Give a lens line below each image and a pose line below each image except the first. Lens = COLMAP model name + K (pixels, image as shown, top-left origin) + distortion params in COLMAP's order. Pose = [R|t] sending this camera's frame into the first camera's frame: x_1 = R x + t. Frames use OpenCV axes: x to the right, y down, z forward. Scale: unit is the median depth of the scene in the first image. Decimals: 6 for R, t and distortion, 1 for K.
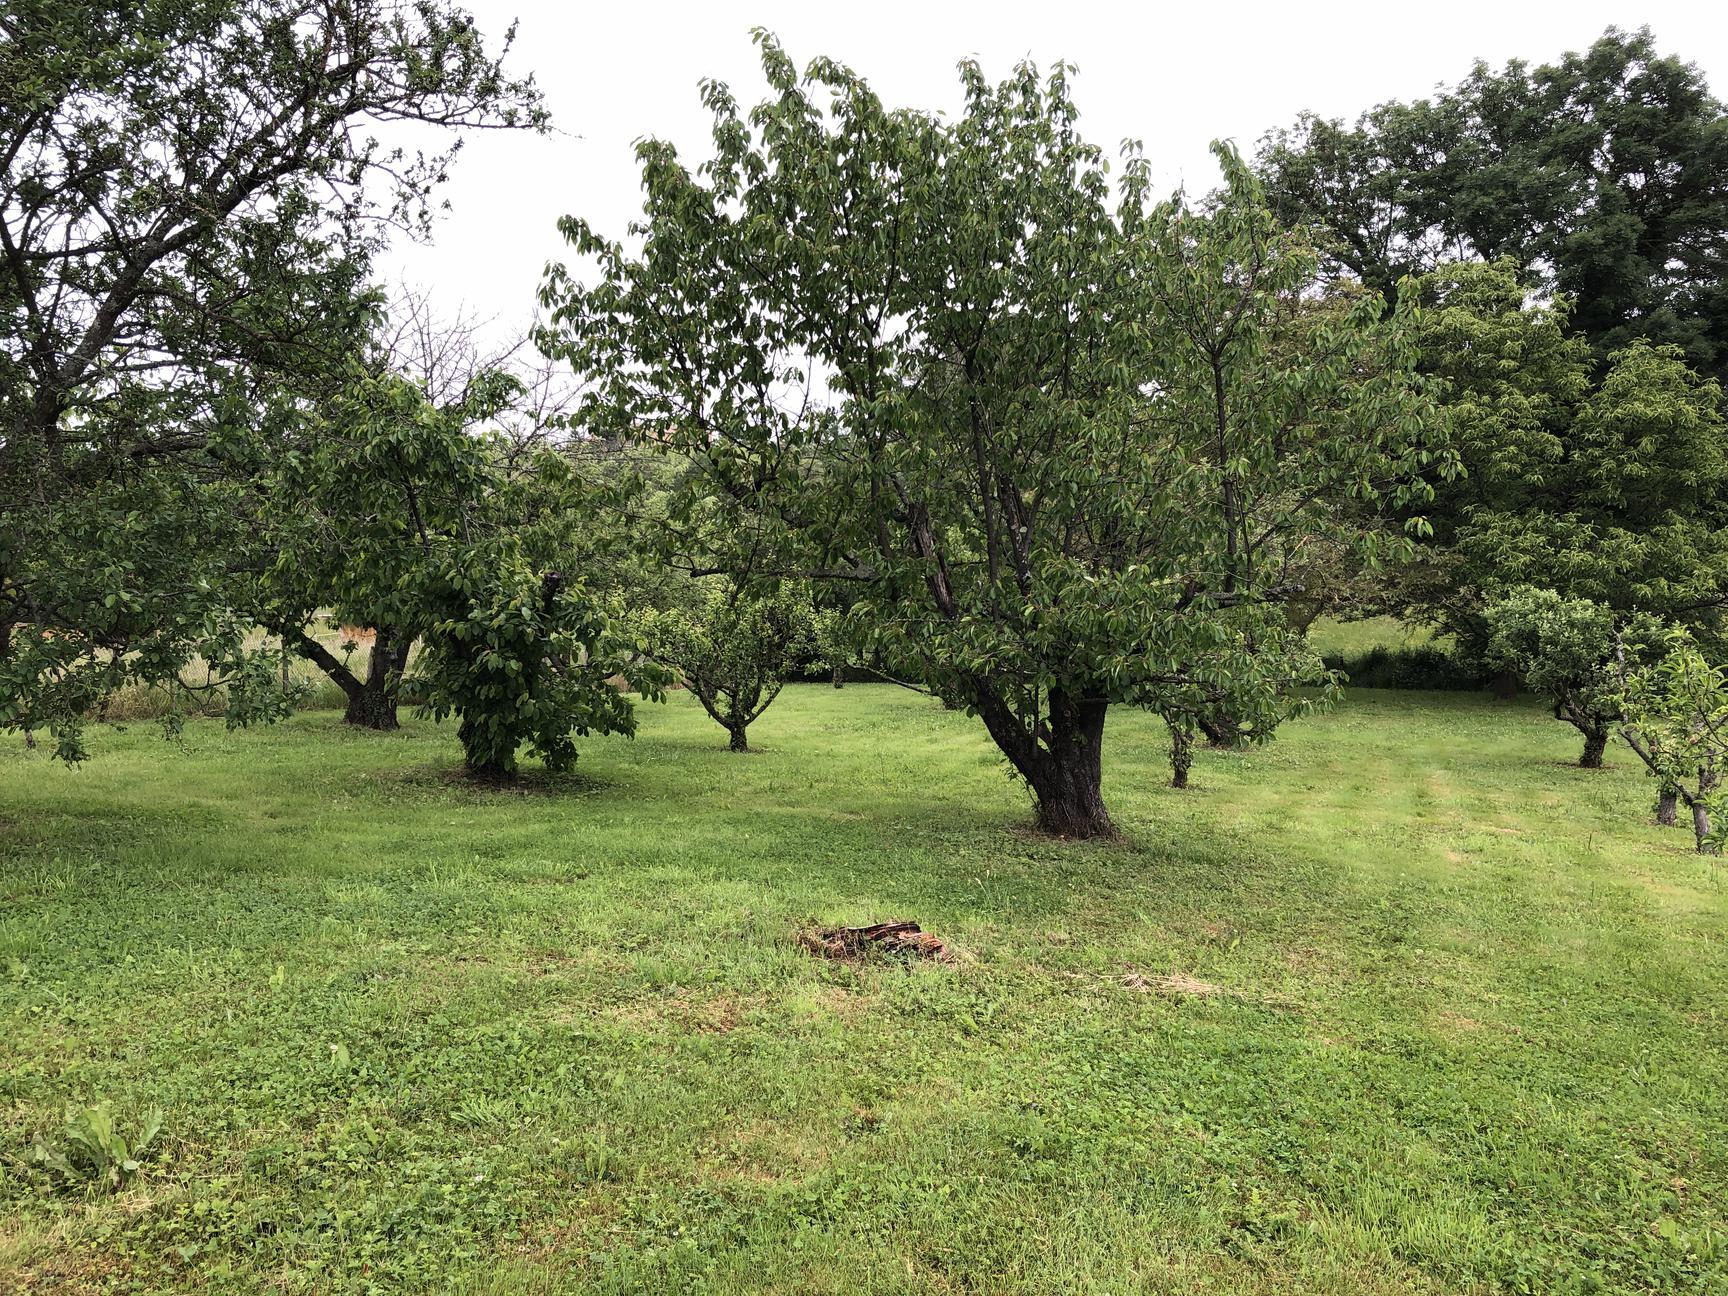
lens RADIAL K [[1409.9, 0, 858.7], [0, 1409.9, 640.1], [0, 0, 1]] dist [0.023926, -0.015679]
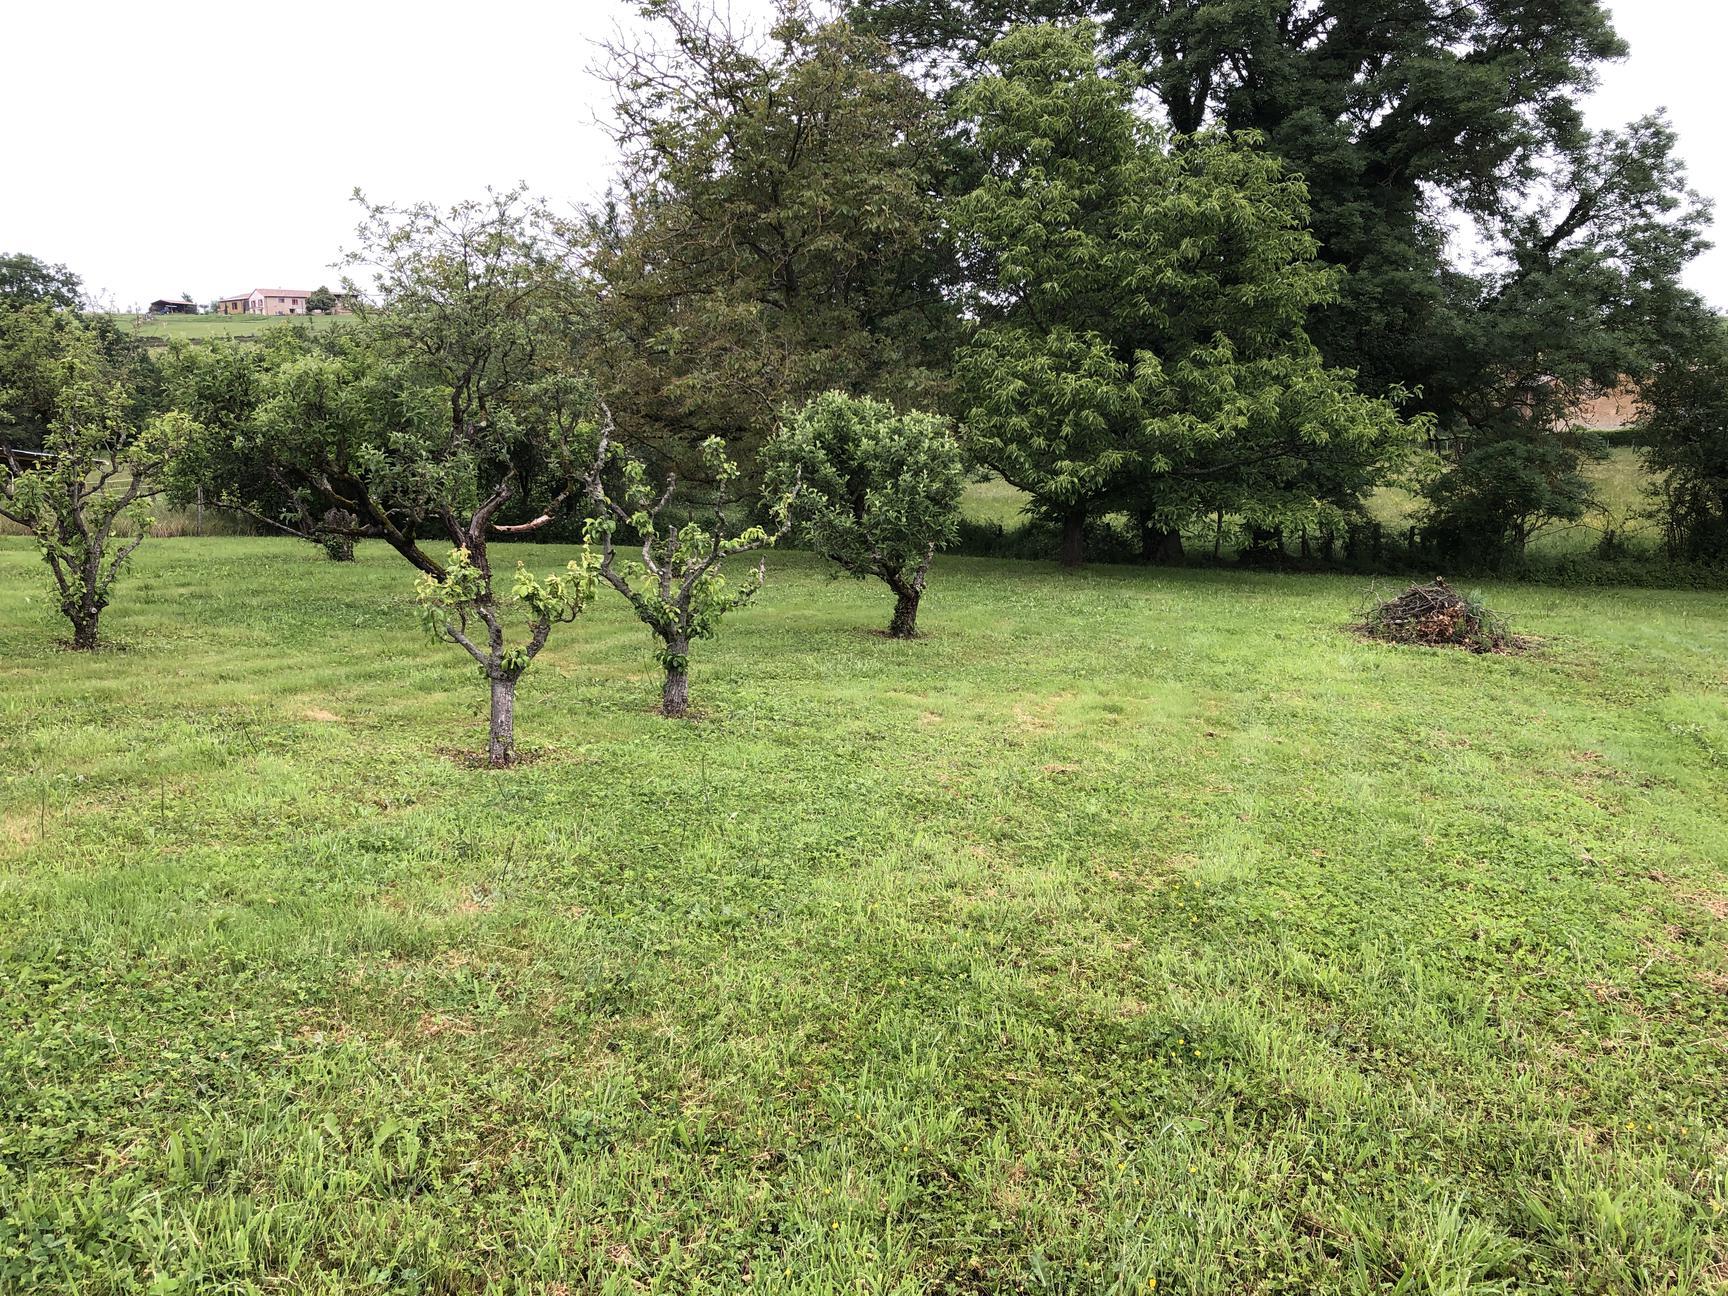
lens RADIAL K [[1409.9, 0, 869.4], [0, 1409.9, 635.4], [0, 0, 1]] dist [0.023926, -0.015679]
pose [[0.998276, 0.019279, 0.055436, 0.485015], [-0.023683, 0.996521, 0.079912, 0.031121], [-0.053703, -0.081088, 0.995259, 0.282205]]
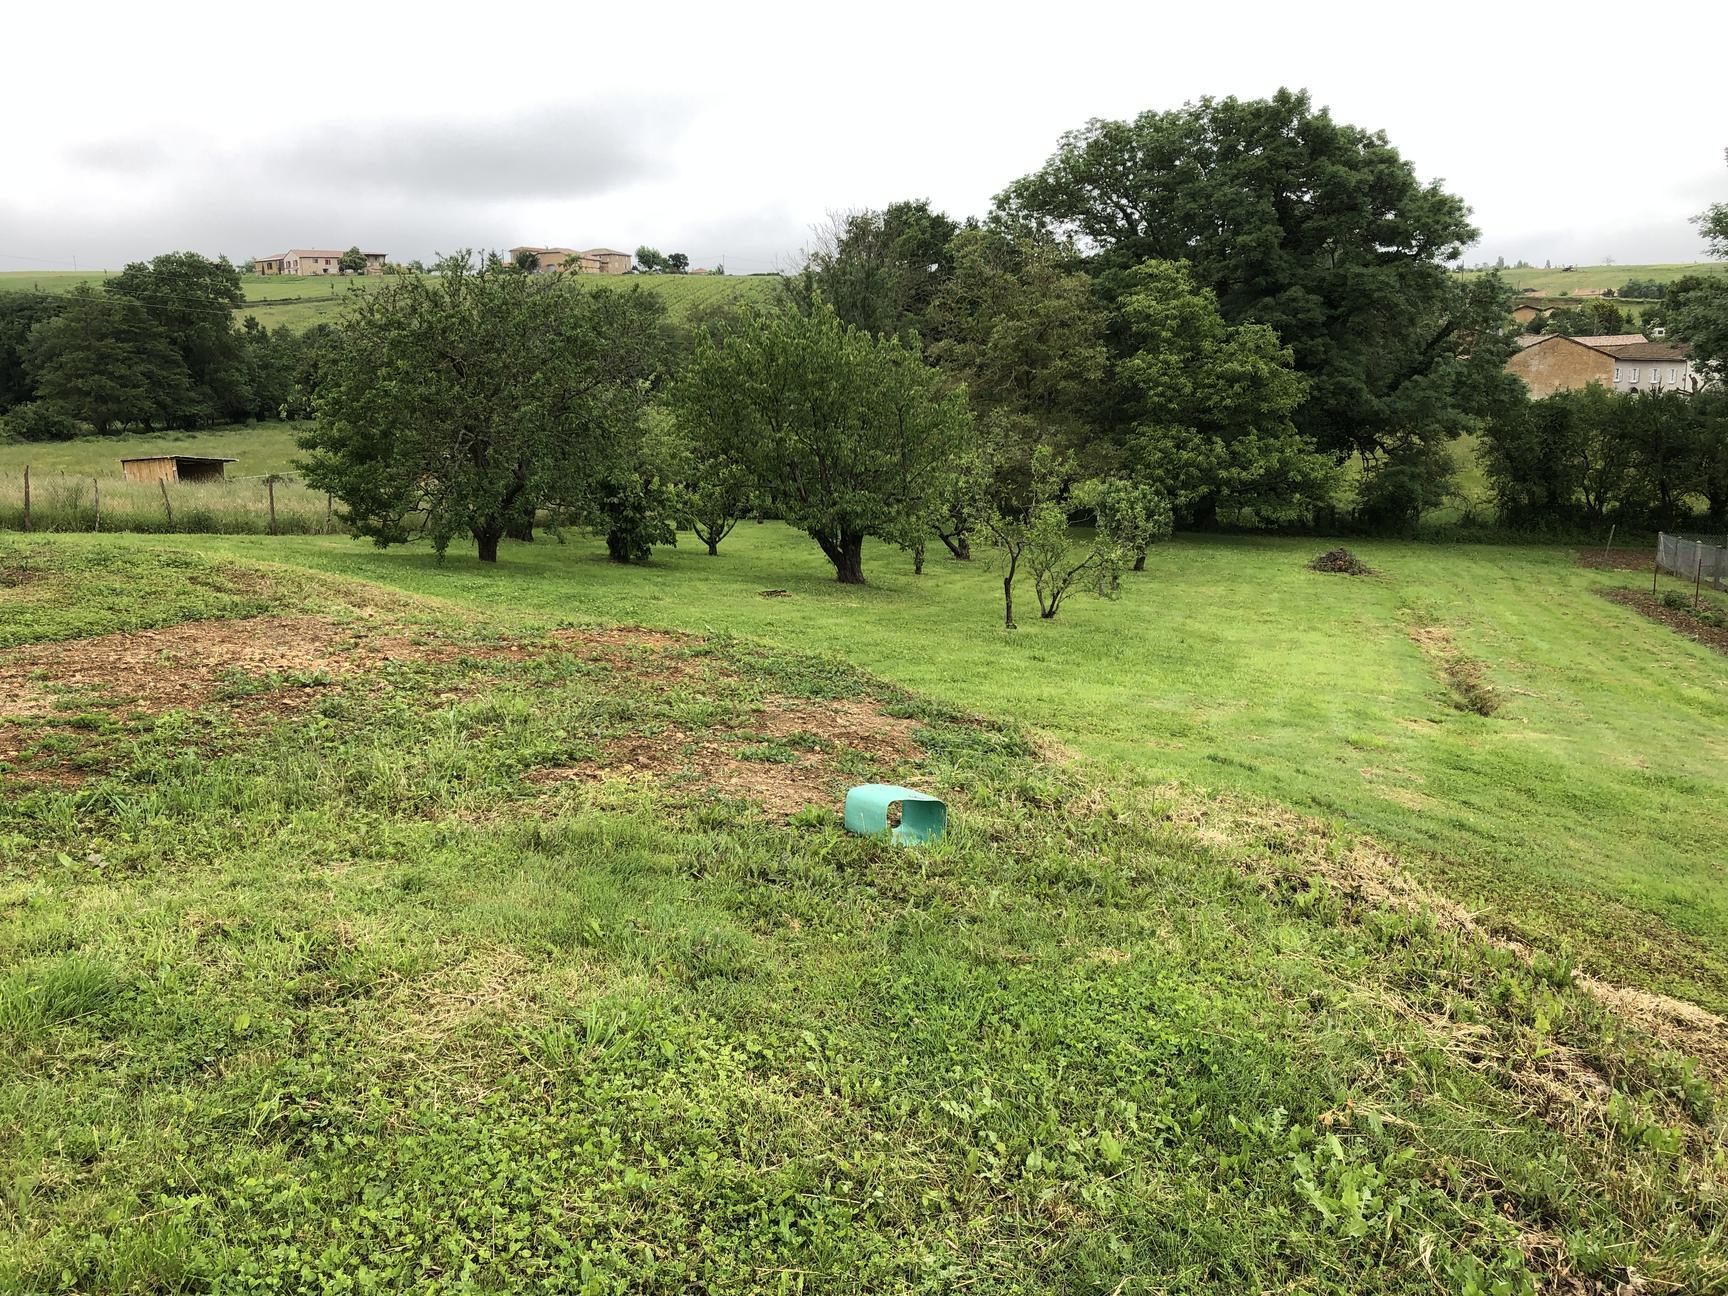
lens RADIAL K [[1409.9, 0, 863.4], [0, 1409.9, 646.9], [0, 0, 1]] dist [0.023926, -0.015679]
pose [[0.997908, 0.012214, 0.063483, 0.002736], [-0.020195, 0.991744, 0.126637, -0.050828], [-0.061413, -0.127654, 0.989916, -1.008946]]
